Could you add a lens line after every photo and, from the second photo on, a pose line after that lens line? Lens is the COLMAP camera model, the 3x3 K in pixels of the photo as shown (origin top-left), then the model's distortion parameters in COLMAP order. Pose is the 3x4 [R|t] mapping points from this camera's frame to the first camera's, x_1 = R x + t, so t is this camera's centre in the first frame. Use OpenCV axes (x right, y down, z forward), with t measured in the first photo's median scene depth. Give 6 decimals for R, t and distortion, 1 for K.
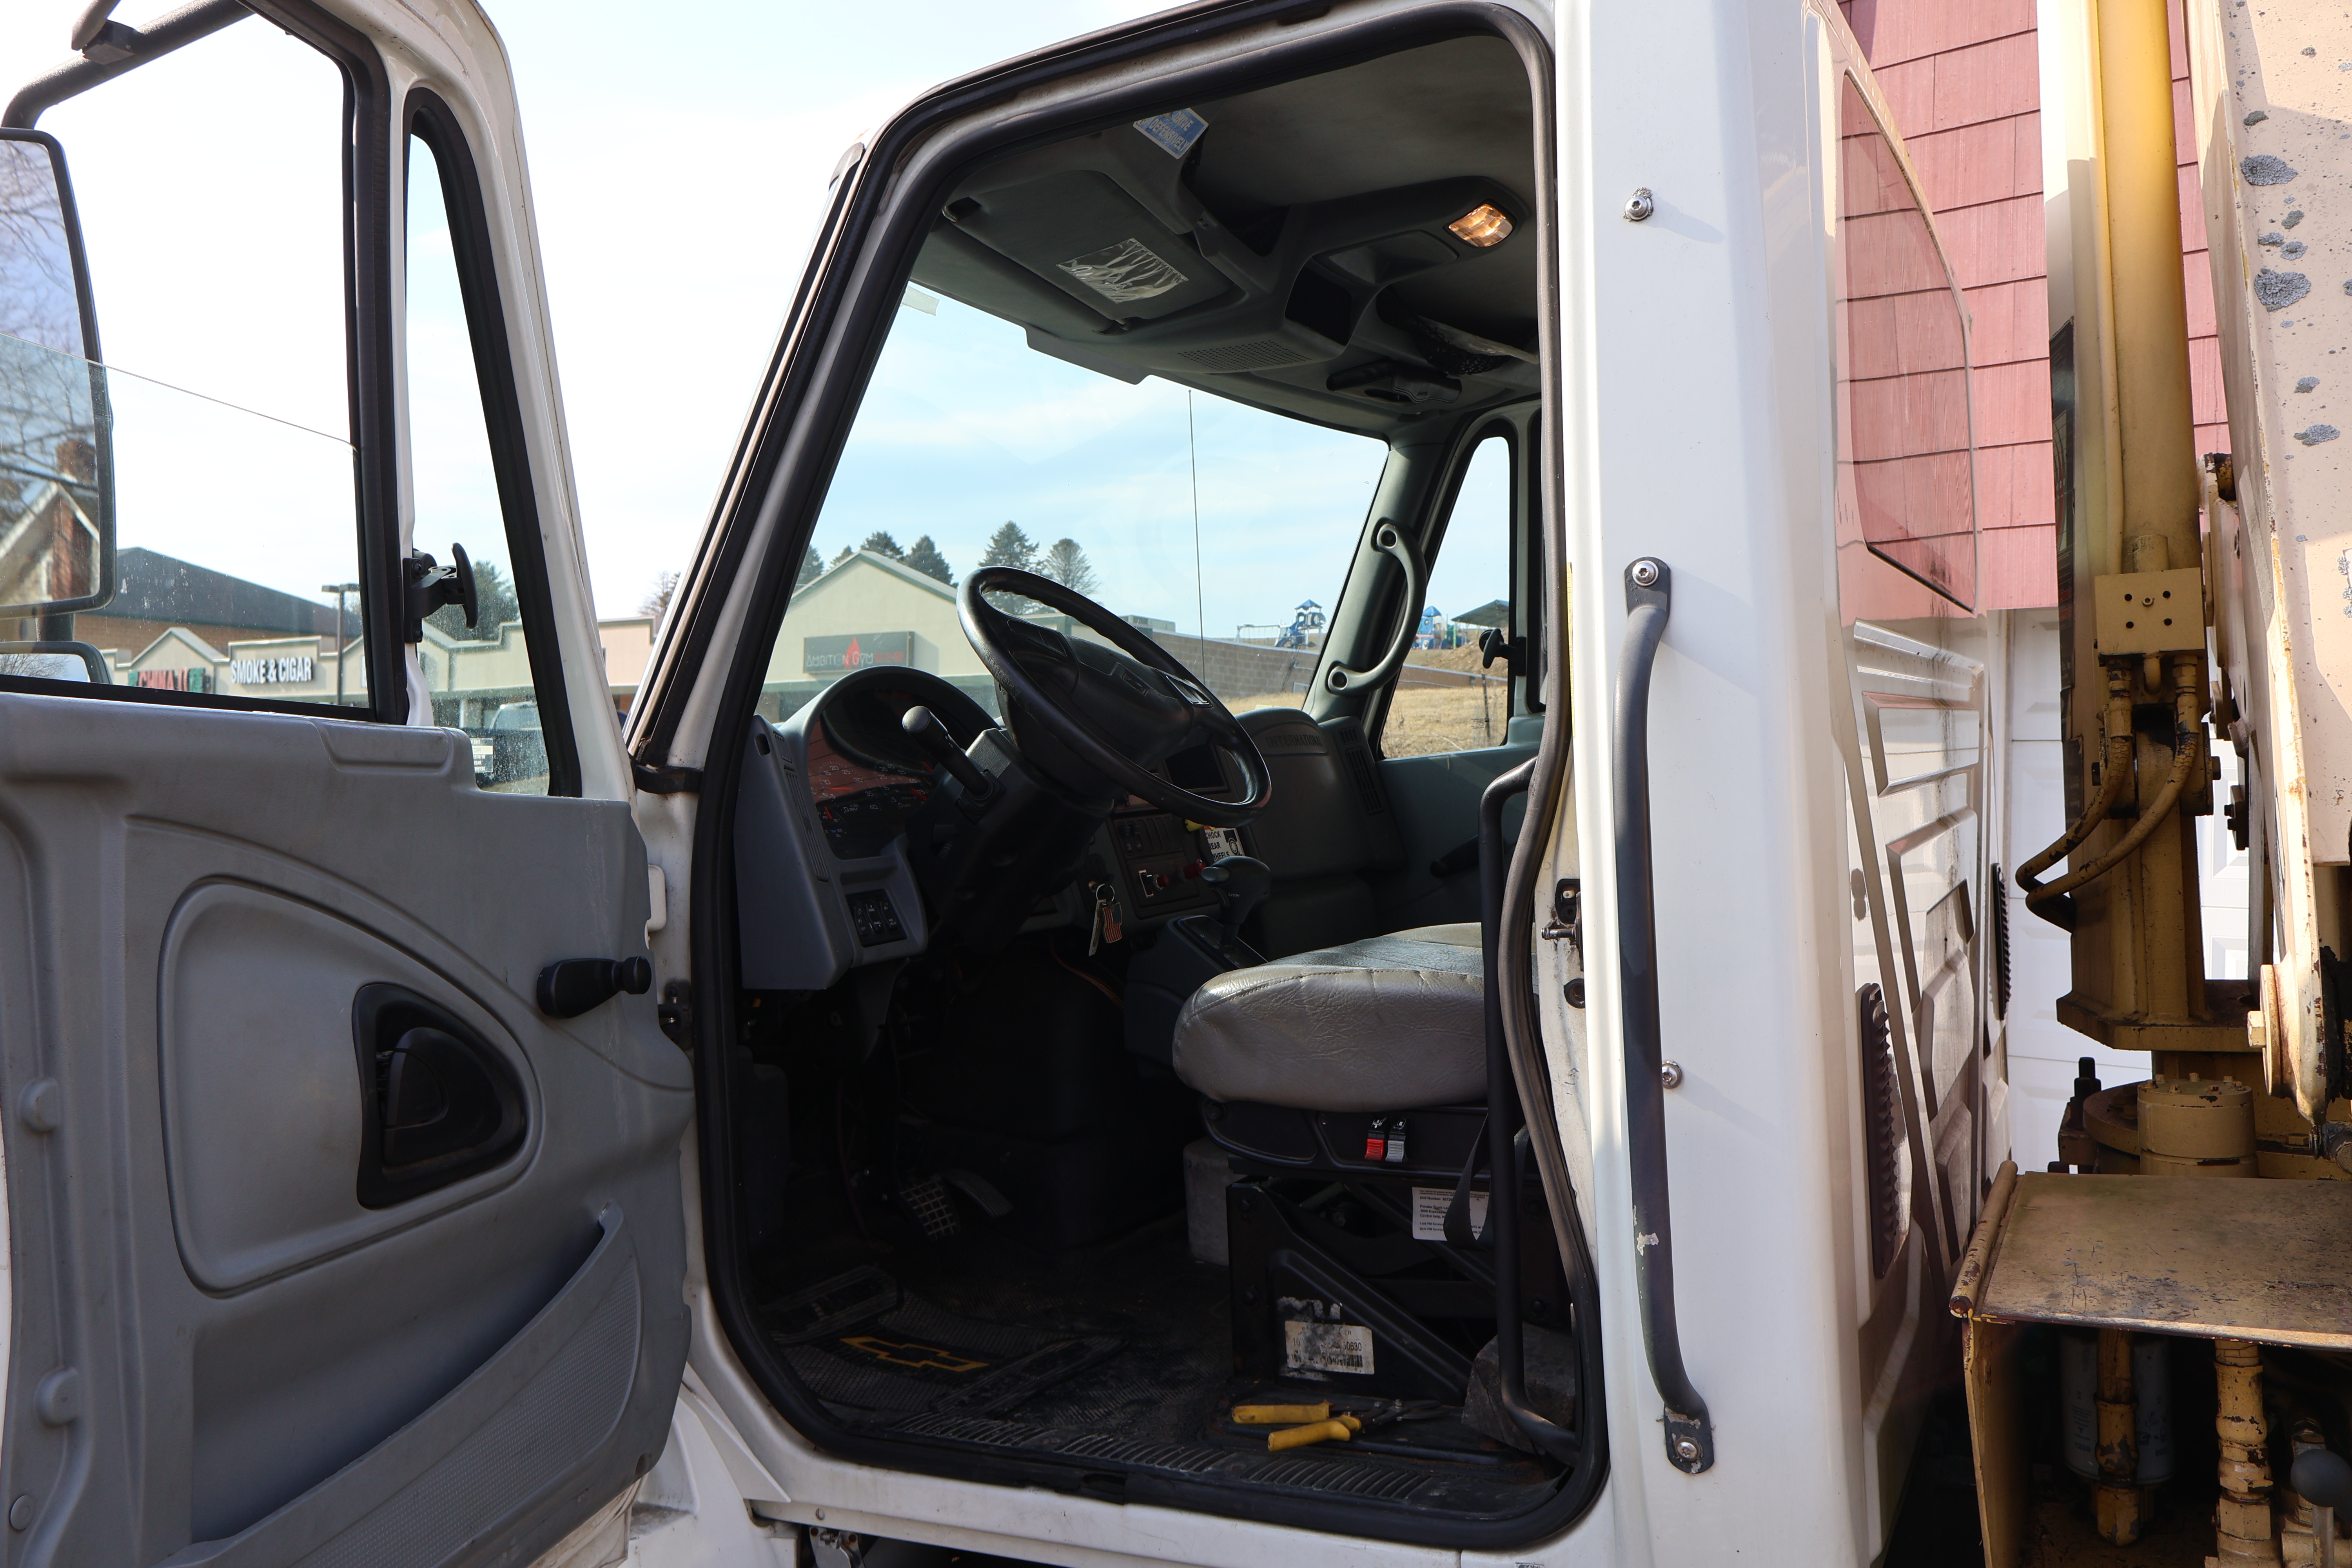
lens RADIAL K [[1989.4, 0, 1176.0], [0, 1989.4, 784.0], [0, 0, 1]] dist [-0.063996, 0.092450]
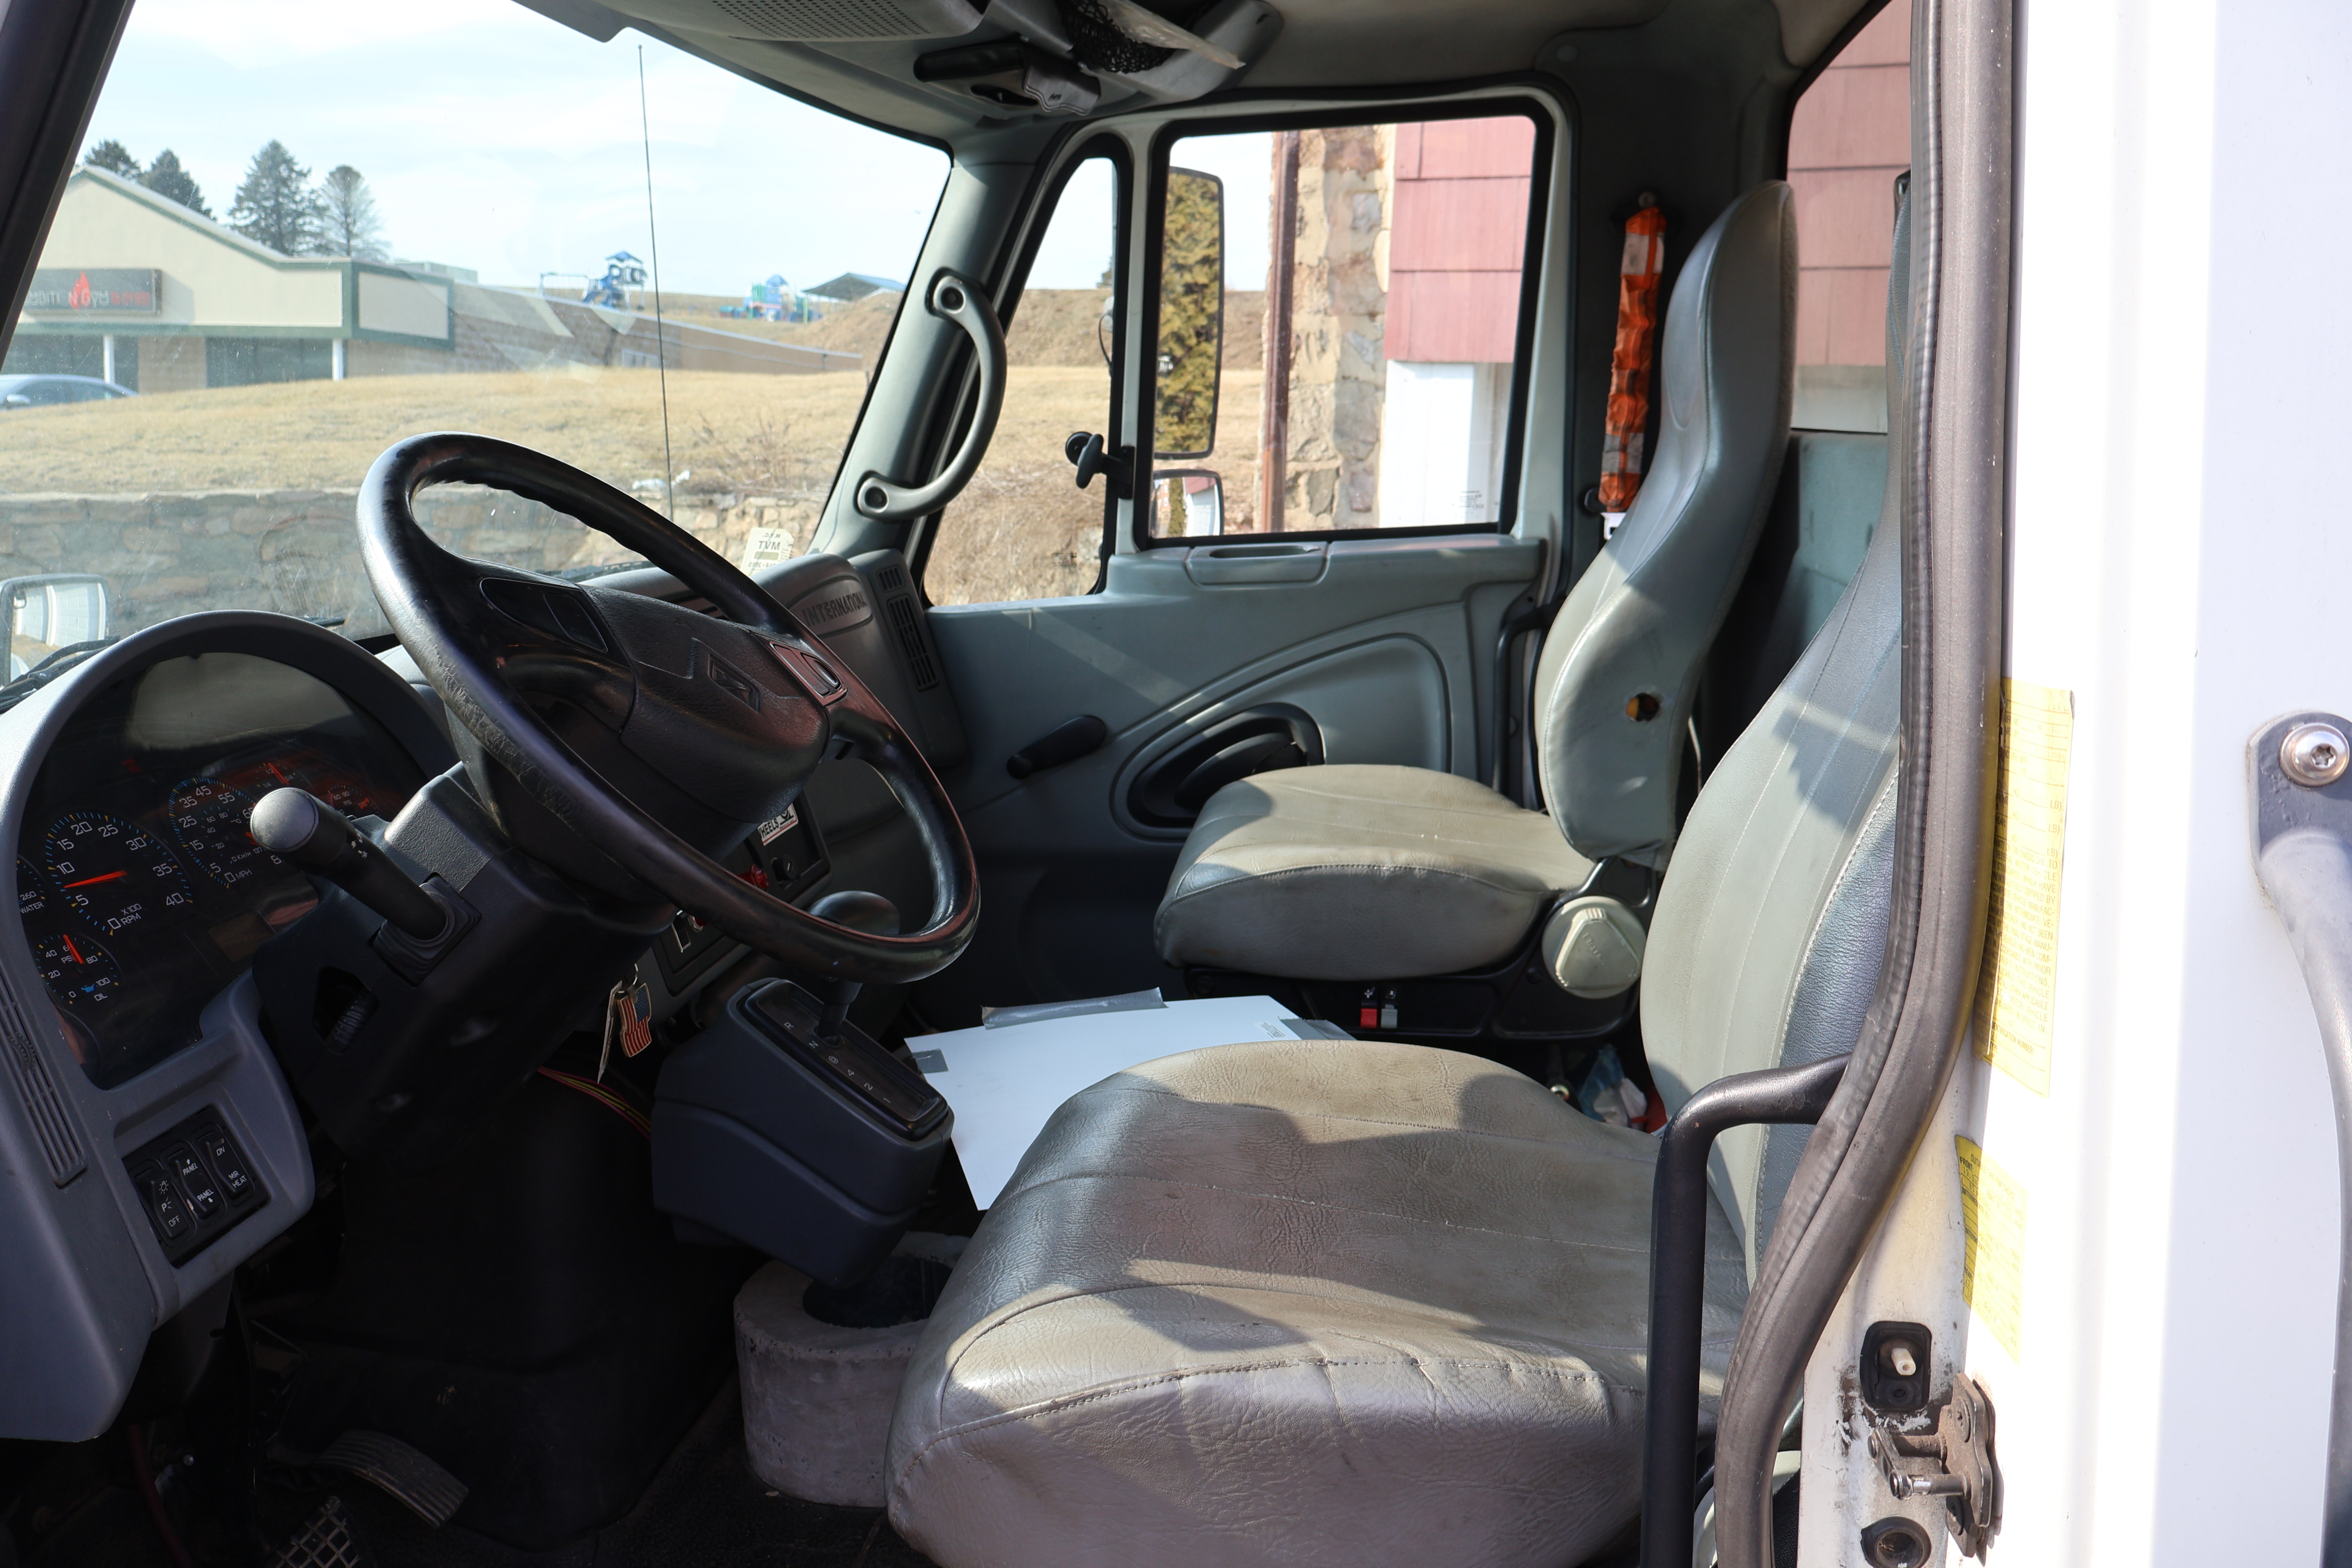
lens RADIAL K [[1977.7, 0, 1216.2], [0, 1977.7, 783.0], [0, 0, 1]] dist [0.005299, -0.046393]
pose [[0.938173, -0.028910, 0.344958, -0.050324], [-0.028142, 0.986839, 0.159241, -0.068820], [-0.345022, -0.159103, 0.925011, 0.297838]]
